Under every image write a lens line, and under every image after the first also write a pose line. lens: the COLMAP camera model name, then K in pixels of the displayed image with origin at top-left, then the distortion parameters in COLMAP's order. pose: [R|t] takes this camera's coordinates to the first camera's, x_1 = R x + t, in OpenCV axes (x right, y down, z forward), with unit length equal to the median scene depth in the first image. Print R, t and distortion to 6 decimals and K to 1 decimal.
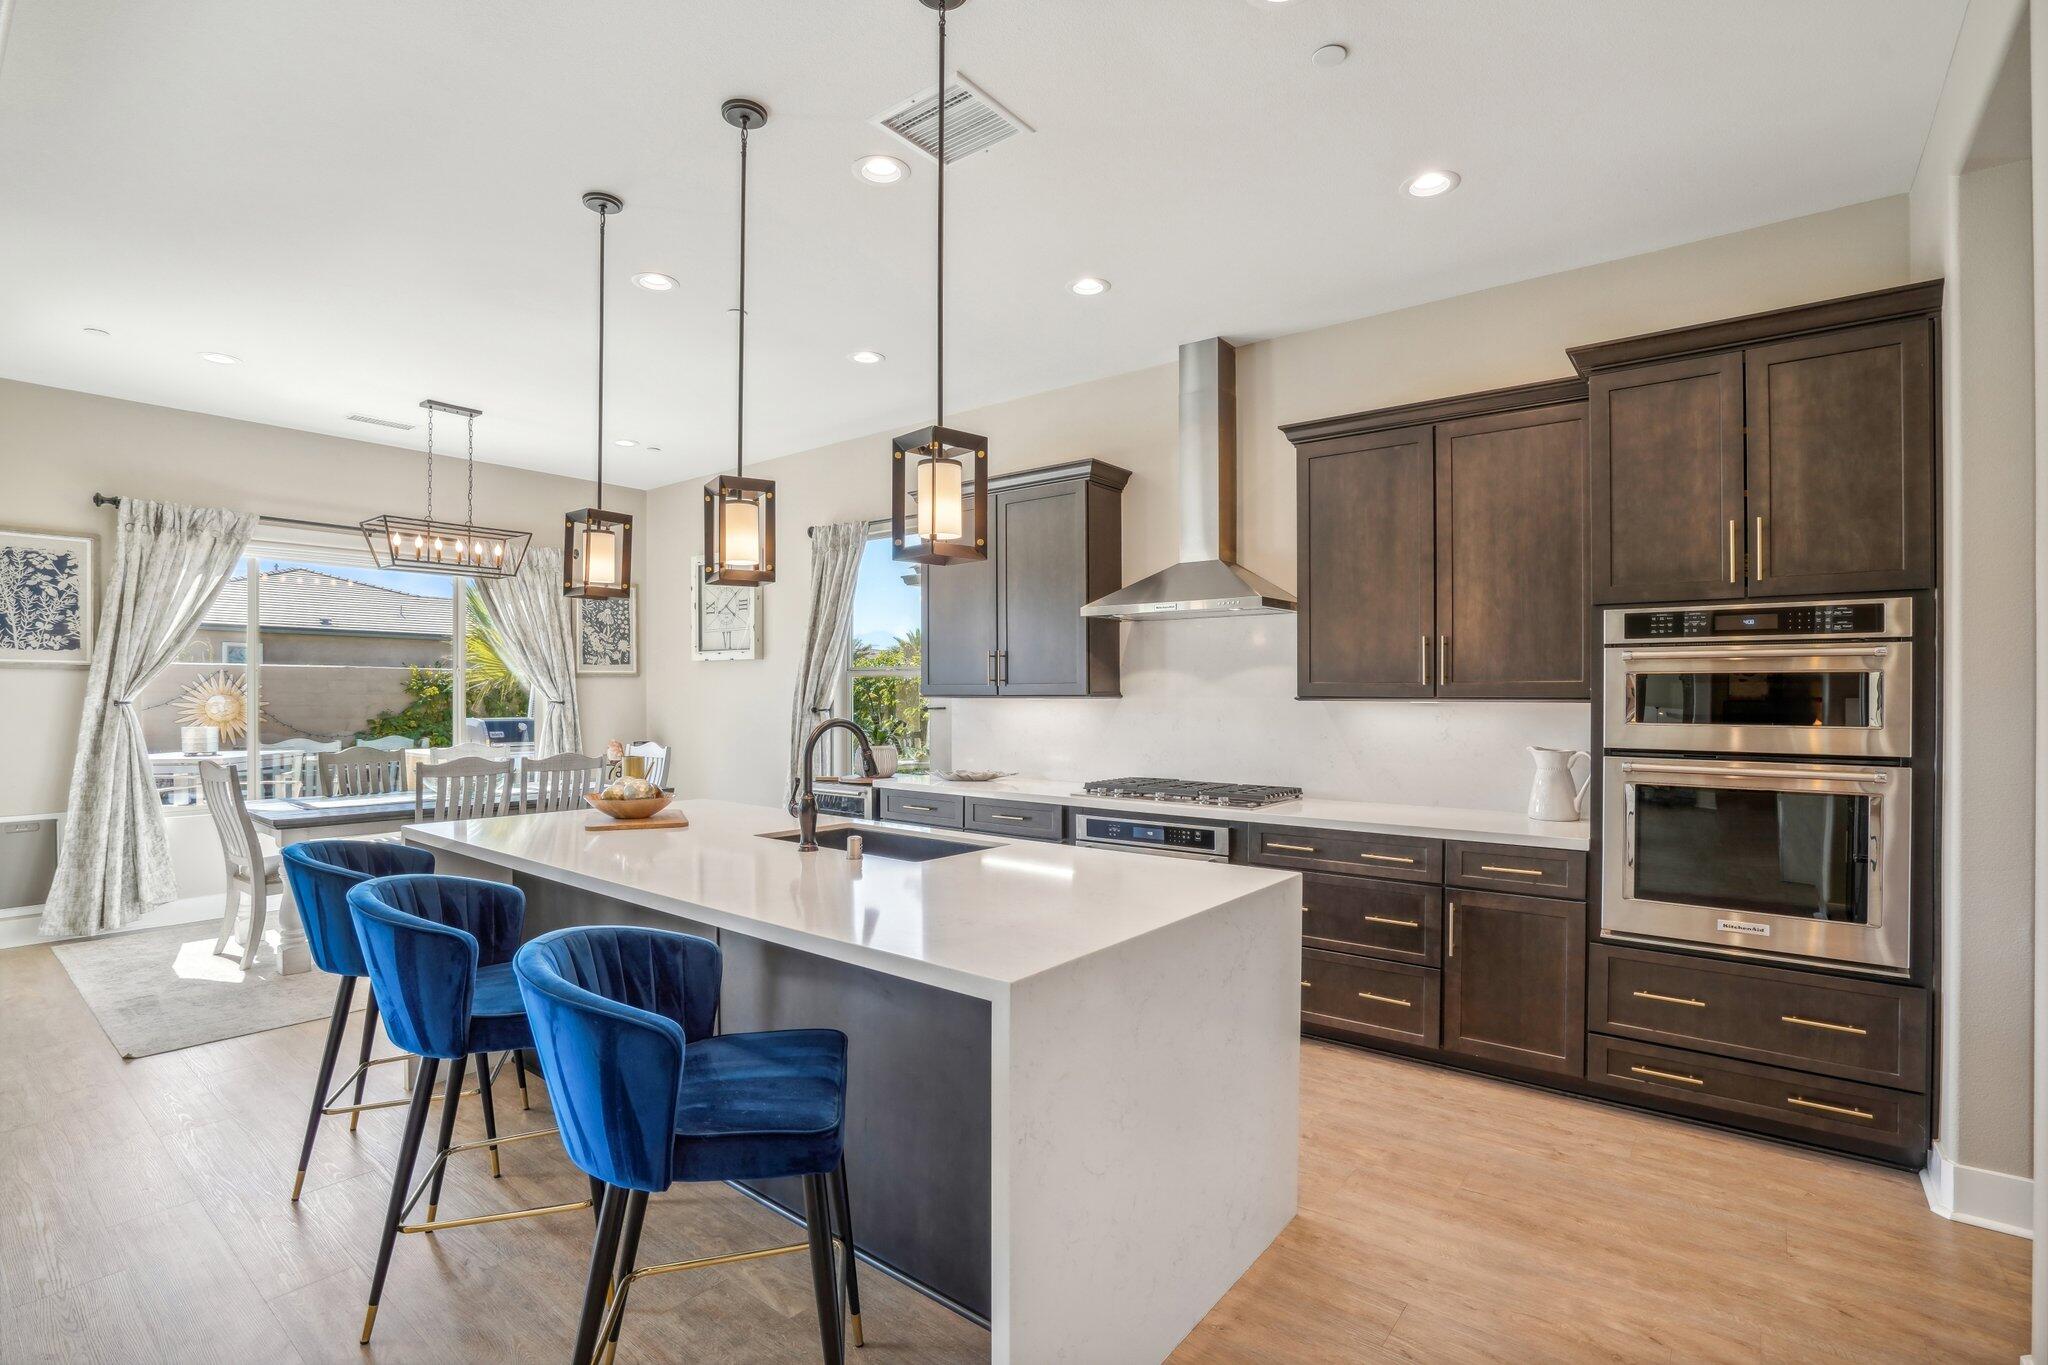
lens RADIAL K [[957.7, 0, 977.5], [0, 957.7, 688.5], [0, 0, 1]] dist [-0.002849, 0.006489]
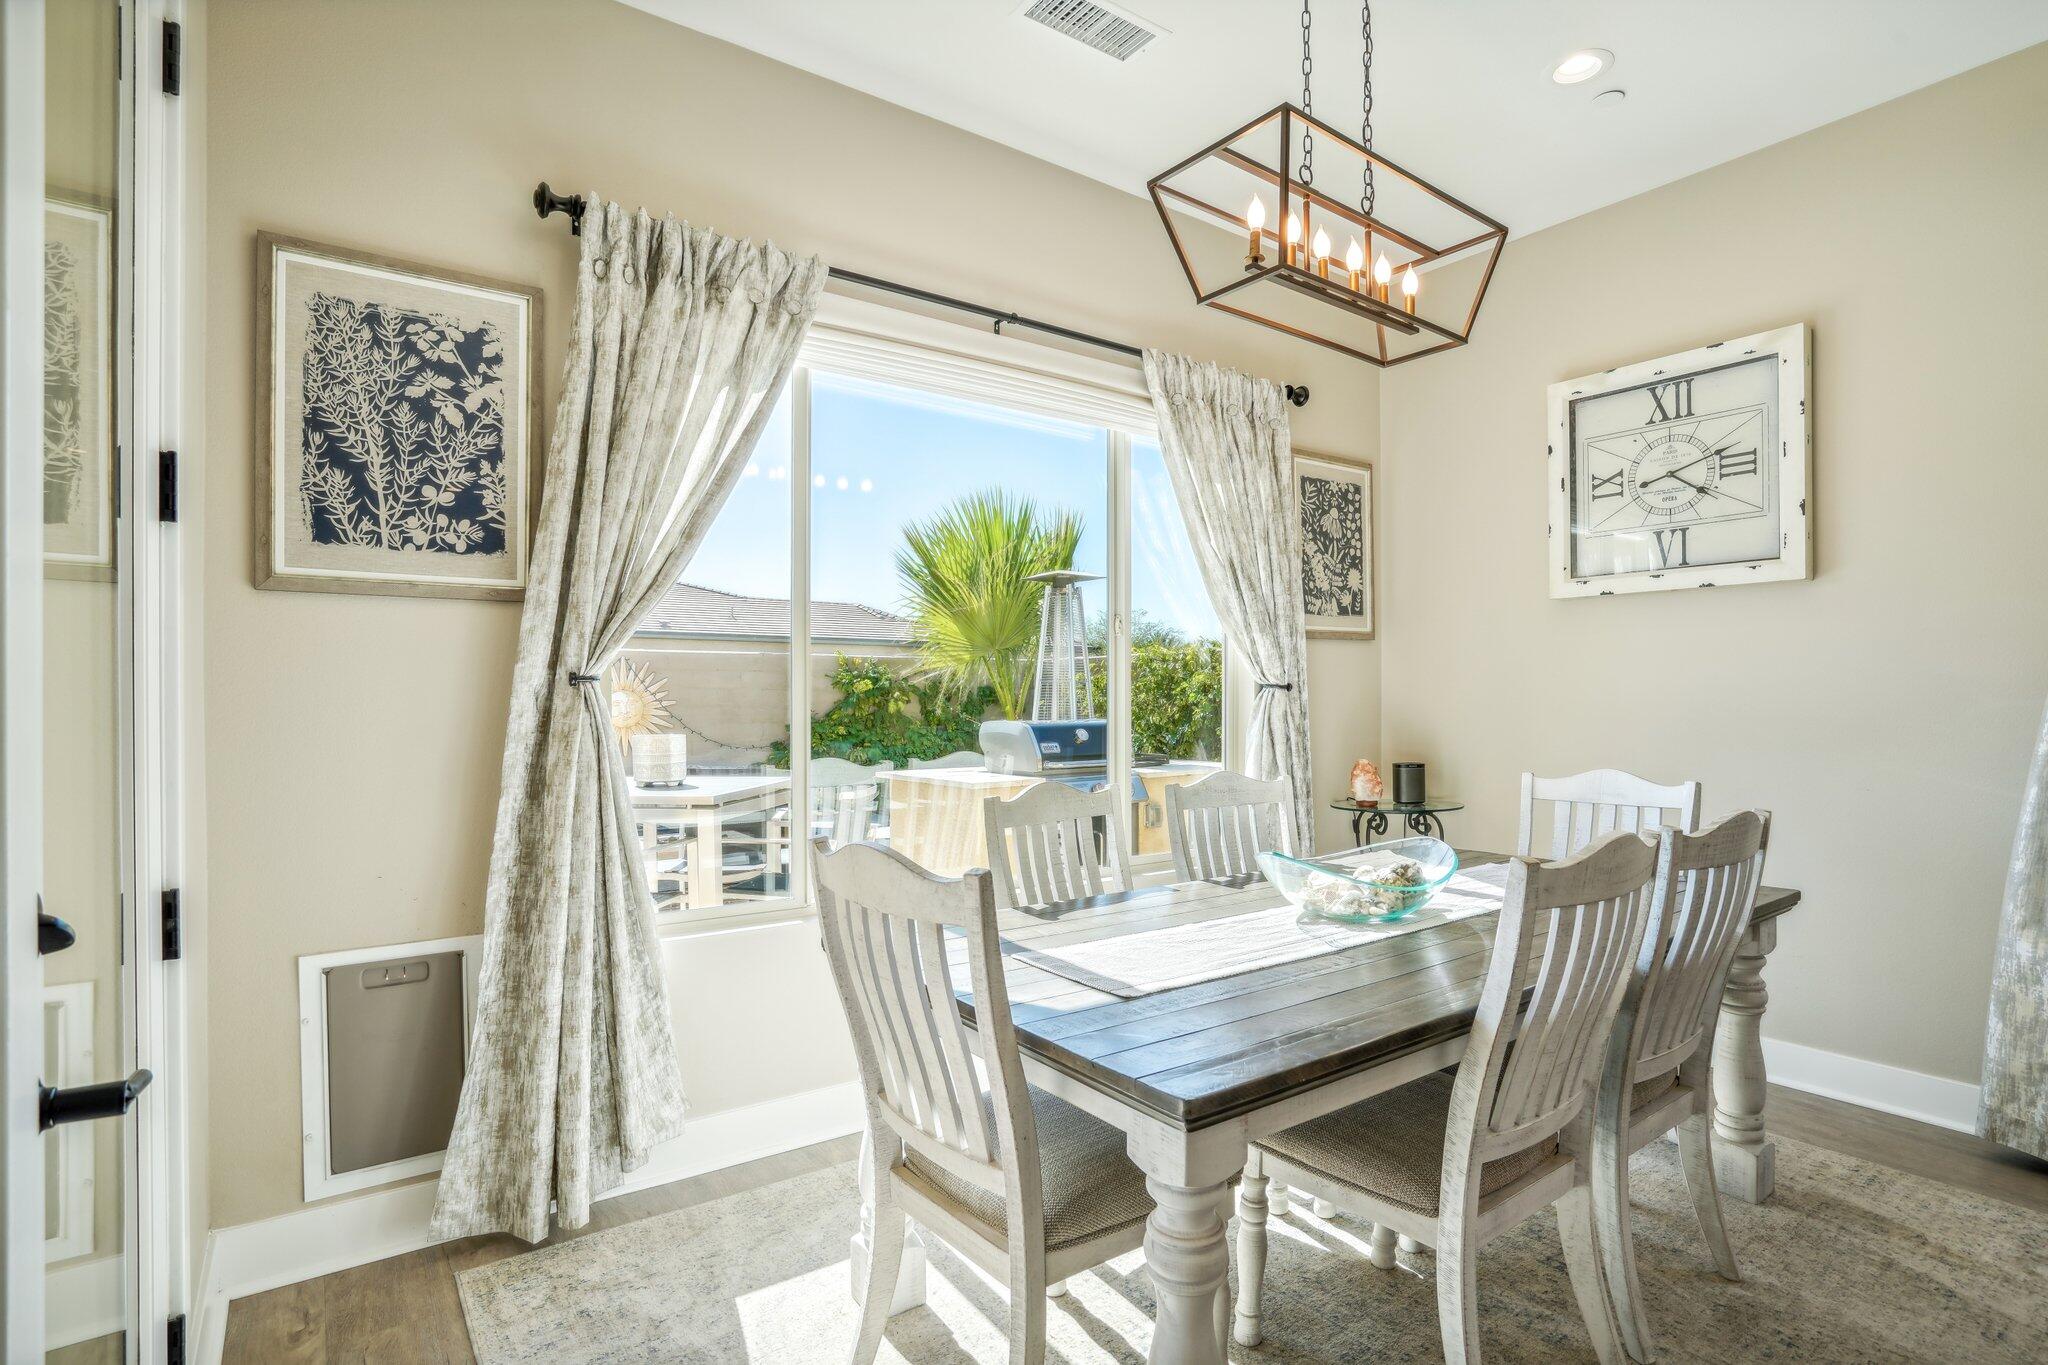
lens RADIAL K [[1018.6, 0, 1024.0], [0, 1018.6, 682.5], [0, 0, 1]] dist [-0.043497, 0.021858]
pose [[0.971790, -0.009233, -0.235666, -0.604195], [0.006570, 0.999905, -0.012082, 0.023696], [0.235755, 0.010193, 0.971759, 0.618223]]
